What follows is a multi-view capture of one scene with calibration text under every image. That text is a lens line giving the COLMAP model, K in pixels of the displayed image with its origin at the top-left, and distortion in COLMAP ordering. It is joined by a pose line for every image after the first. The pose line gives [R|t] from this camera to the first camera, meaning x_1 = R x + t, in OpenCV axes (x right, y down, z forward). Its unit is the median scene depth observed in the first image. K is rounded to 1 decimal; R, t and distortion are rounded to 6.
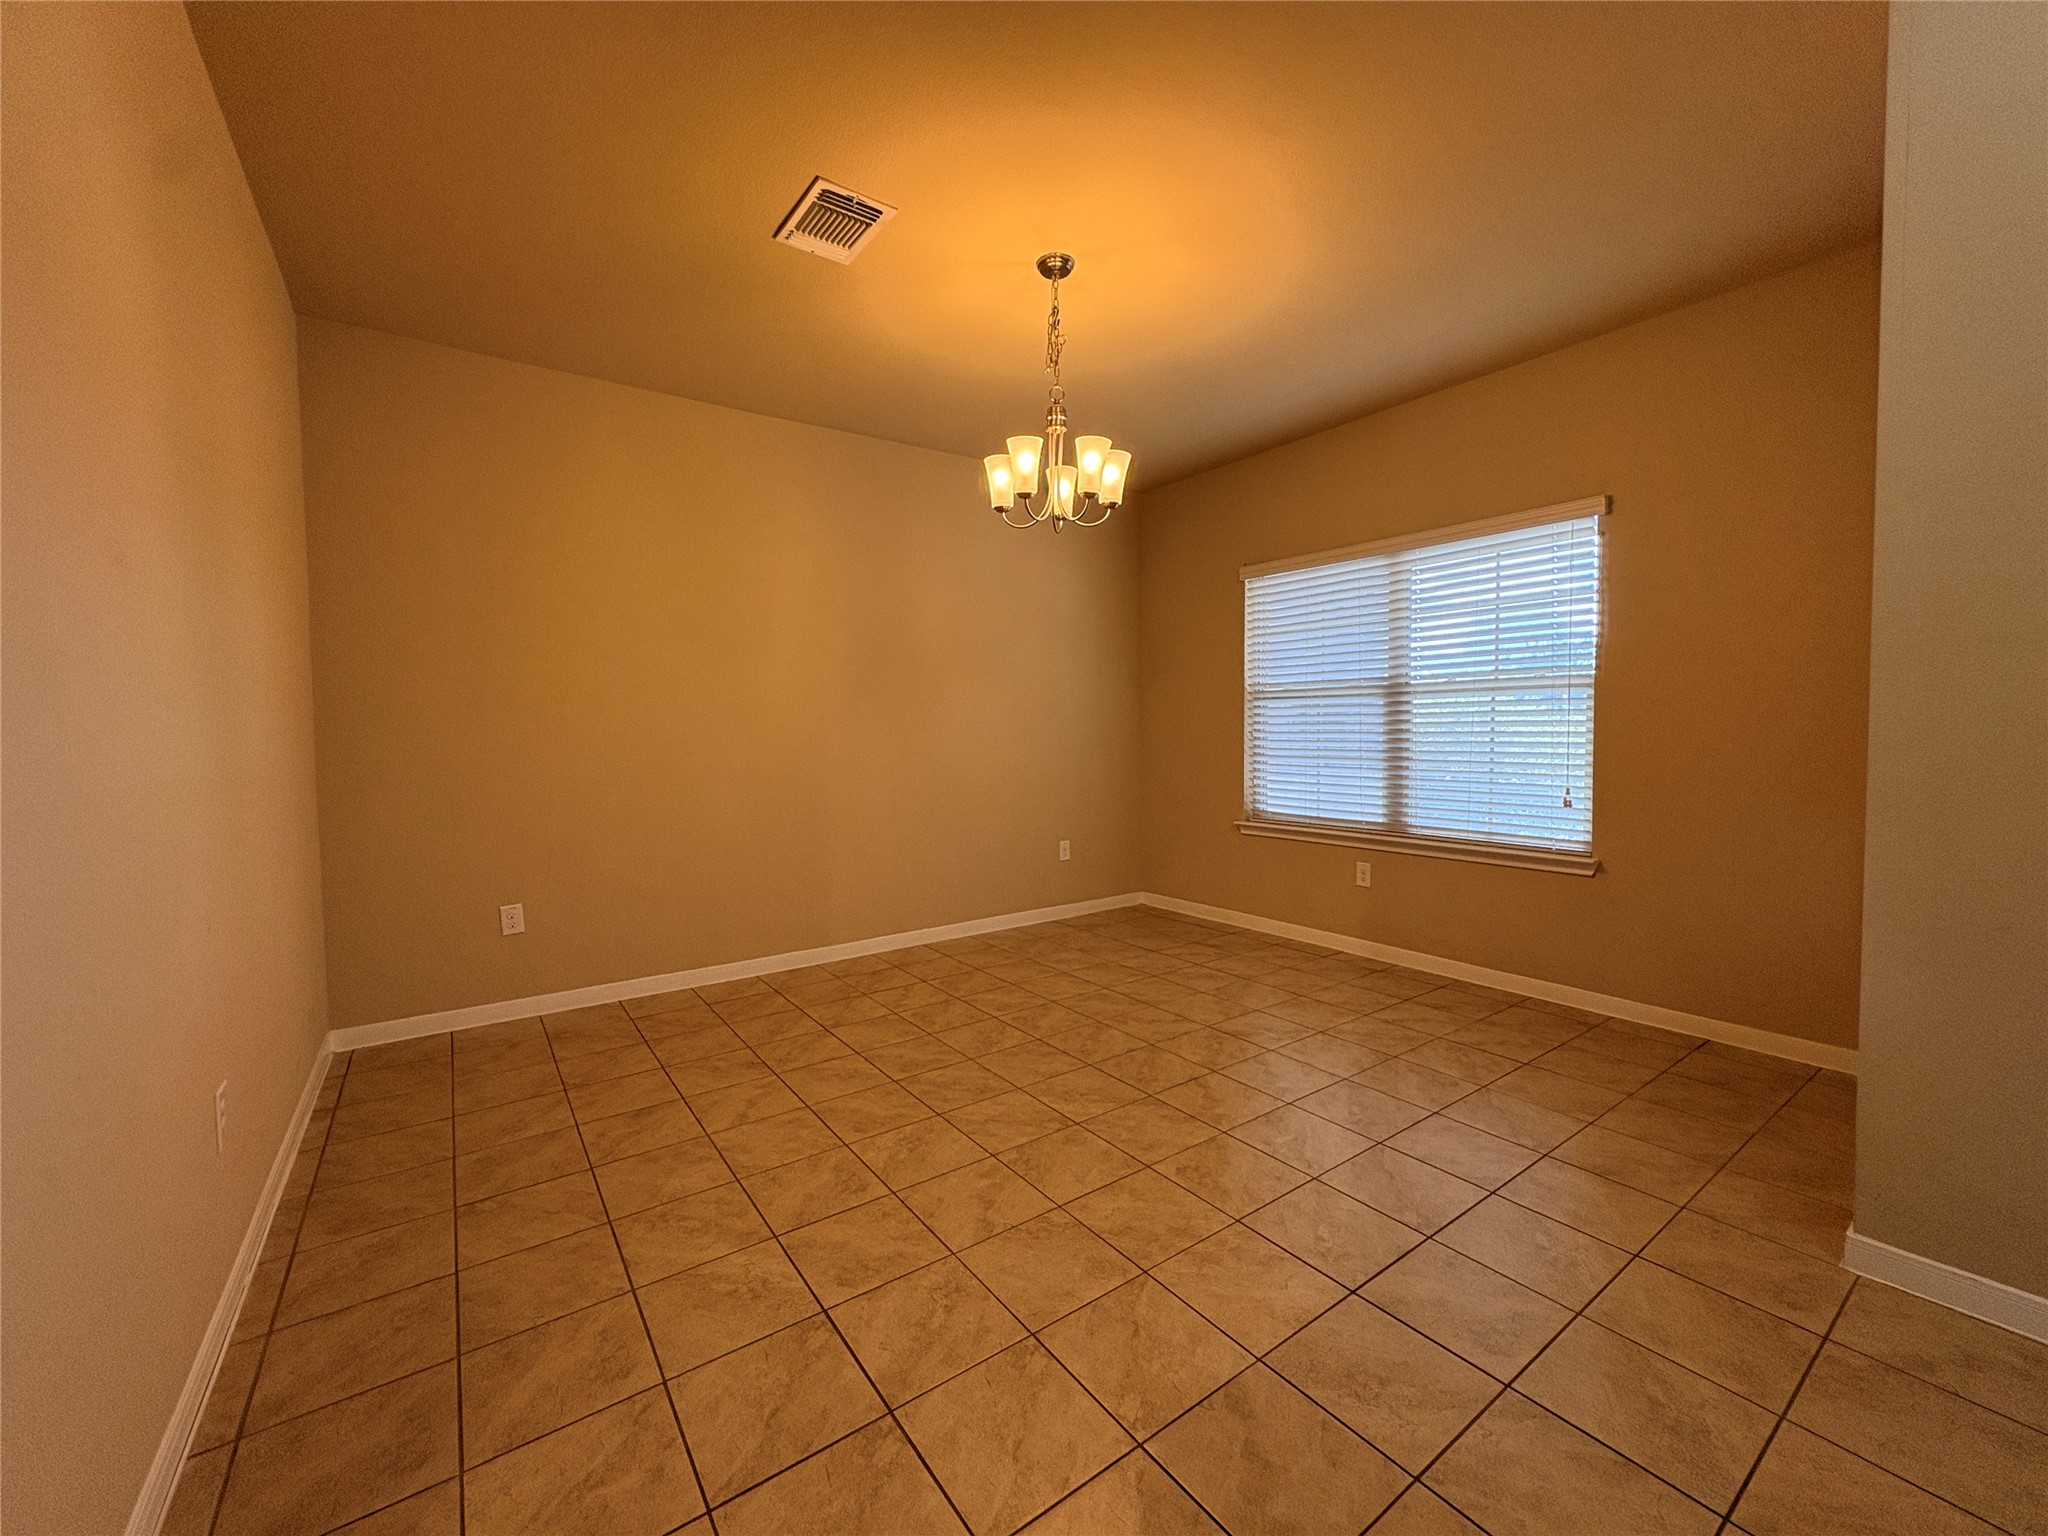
lens RADIAL K [[815.9, 0, 1024.9], [0, 815.9, 761.9], [0, 0, 1]] dist [0.002237, 0.000258]
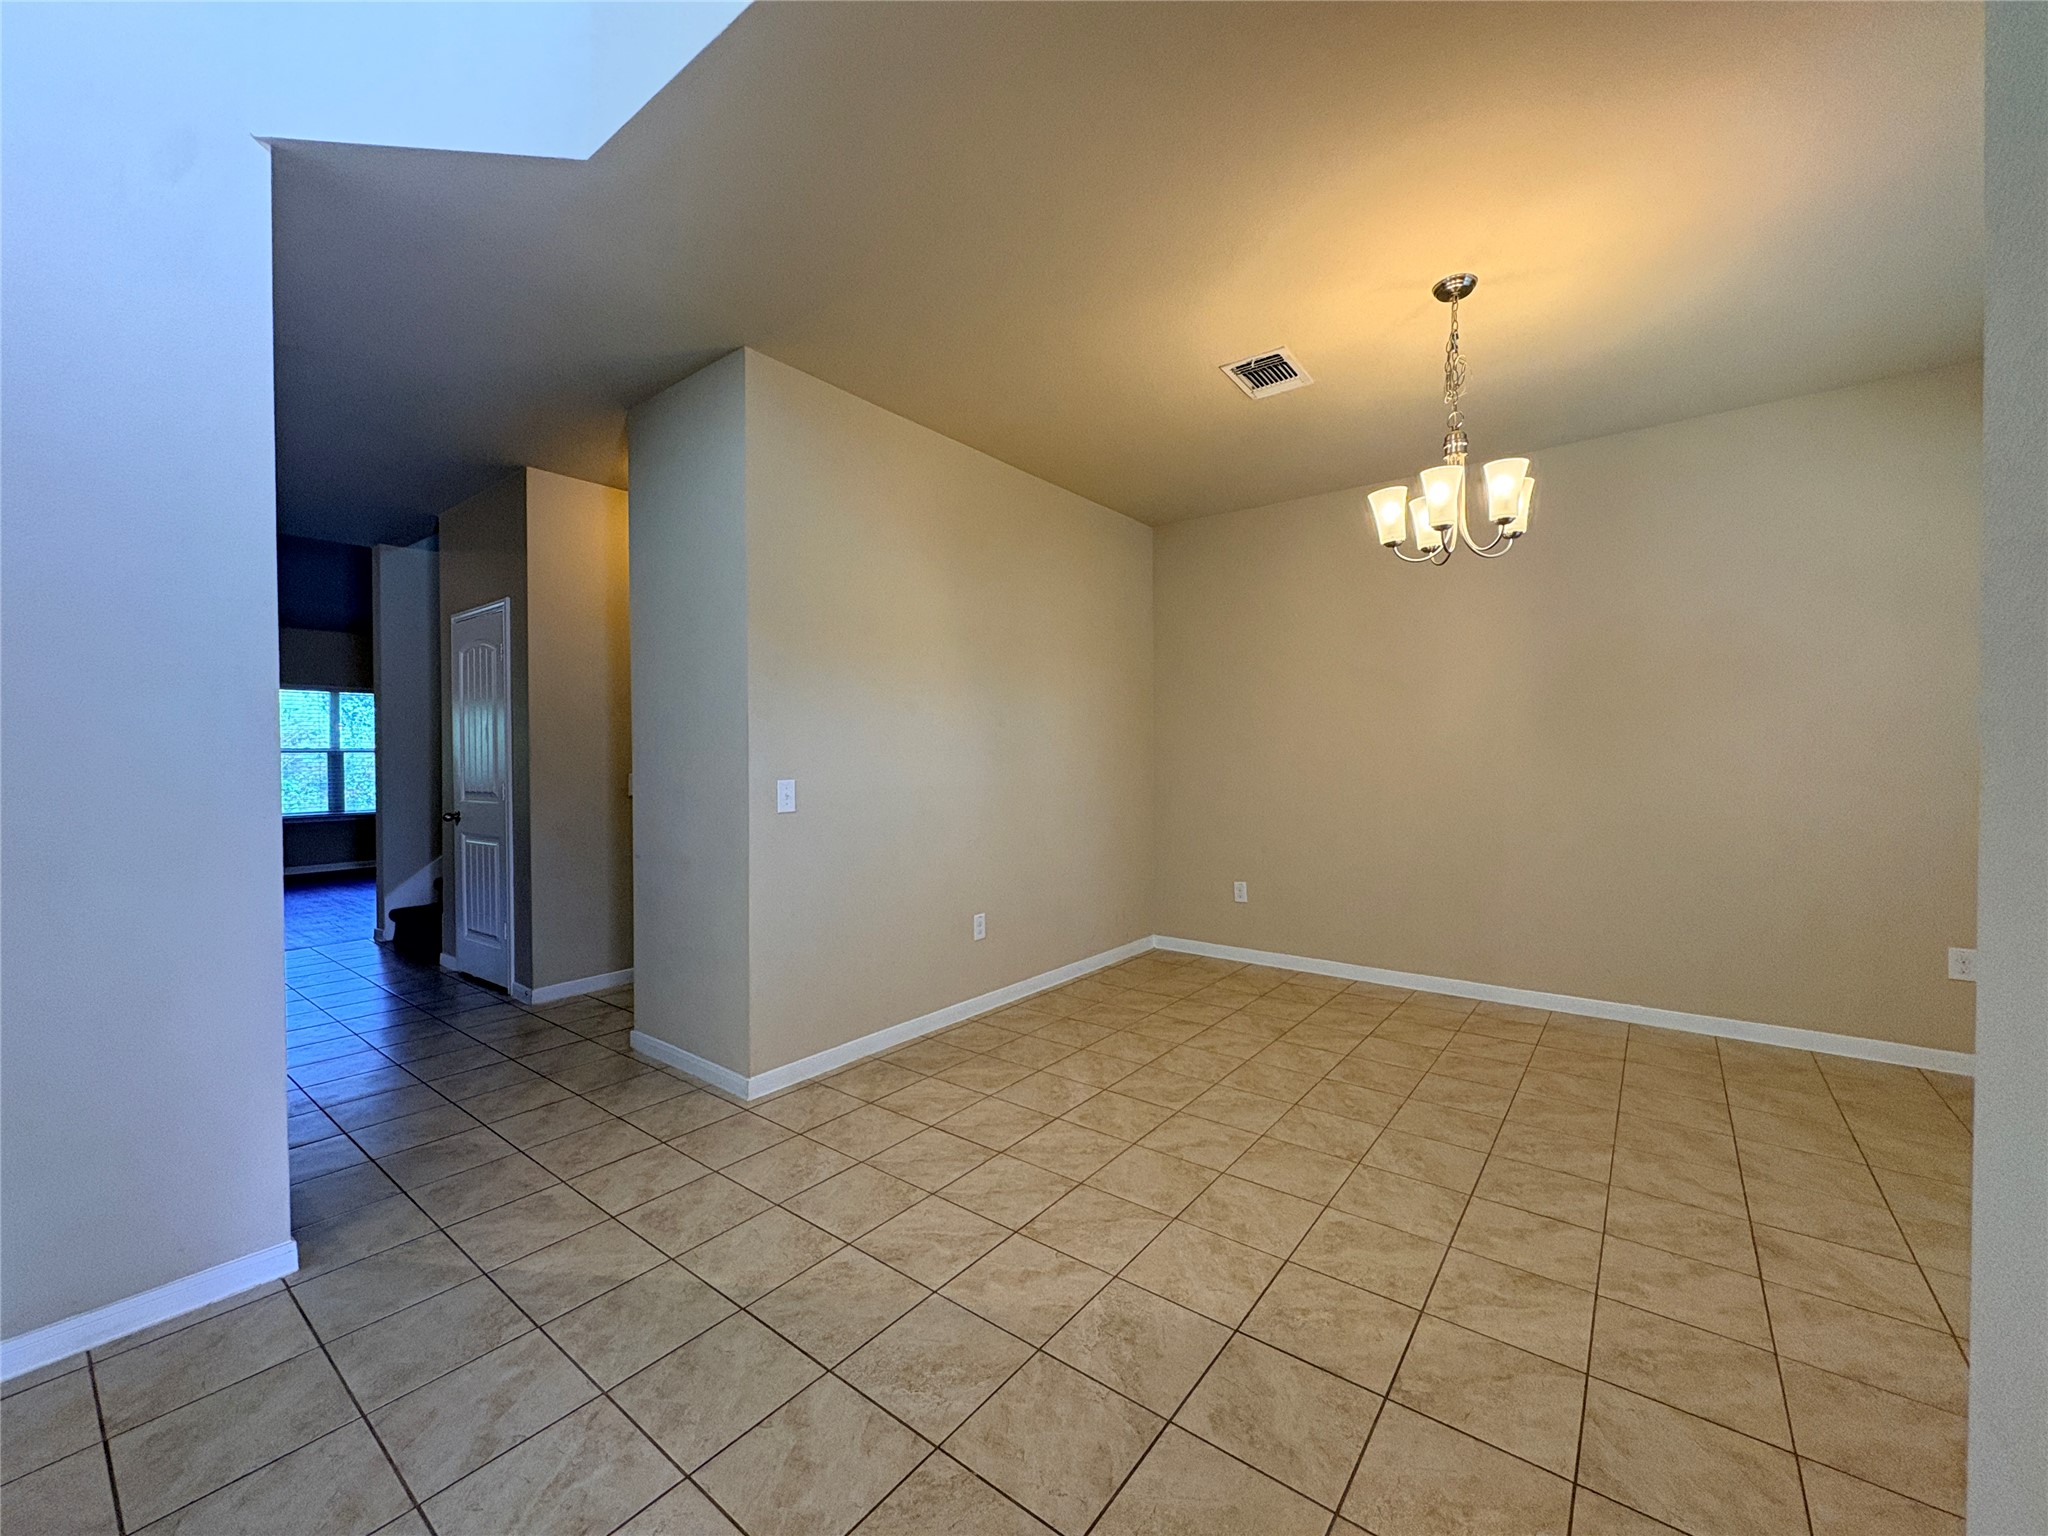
lens RADIAL K [[815.9, 0, 1030.9], [0, 815.9, 765.3], [0, 0, 1]] dist [0.002237, 0.000258]
pose [[0.287912, 0.019893, -0.957450, 0.781460], [-0.034969, 0.999336, 0.010248, -0.042152], [0.957018, 0.030530, 0.288417, 0.255957]]
